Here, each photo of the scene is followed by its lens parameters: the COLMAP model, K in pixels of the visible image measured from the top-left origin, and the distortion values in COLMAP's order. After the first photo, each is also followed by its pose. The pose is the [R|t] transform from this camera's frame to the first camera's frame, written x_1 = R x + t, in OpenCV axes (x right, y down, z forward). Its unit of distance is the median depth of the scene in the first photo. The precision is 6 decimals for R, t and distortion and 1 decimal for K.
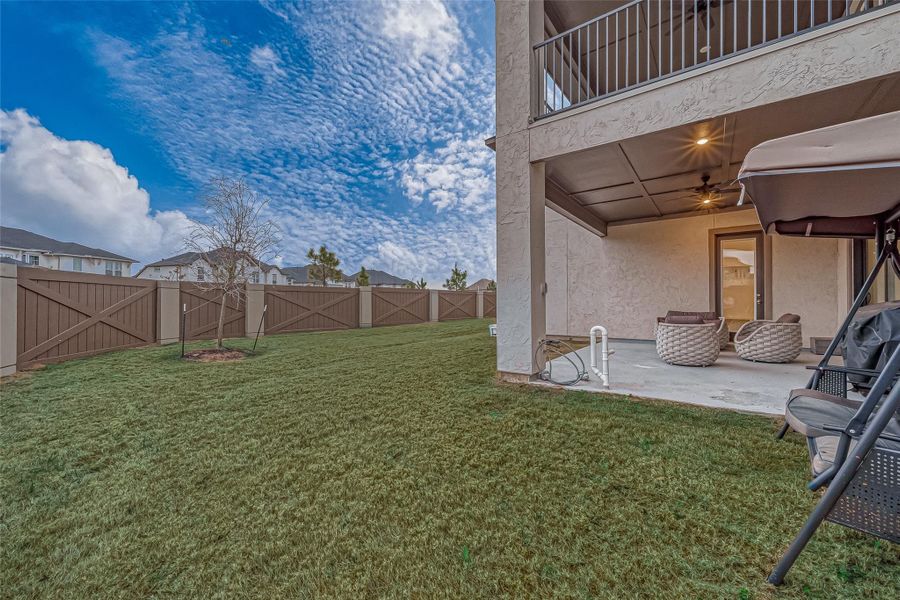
lens RADIAL K [[354.0, 0, 450.0], [0, 354.0, 300.0], [0, 0, 1]] dist [-0.000427, -0.000261]
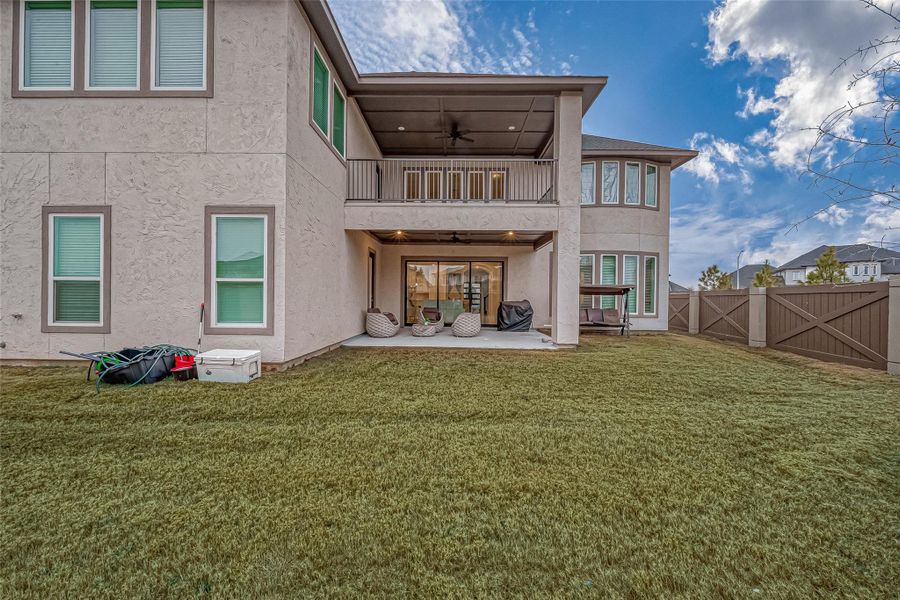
lens RADIAL K [[358.5, 0, 450.0], [0, 358.5, 300.0], [0, 0, 1]] dist [0.000390, -0.000020]
pose [[-0.814211, -0.012674, -0.580430, 0.612565], [-0.009587, 0.999919, -0.008385, -0.004126], [0.580489, -0.001263, -0.814267, 1.216749]]
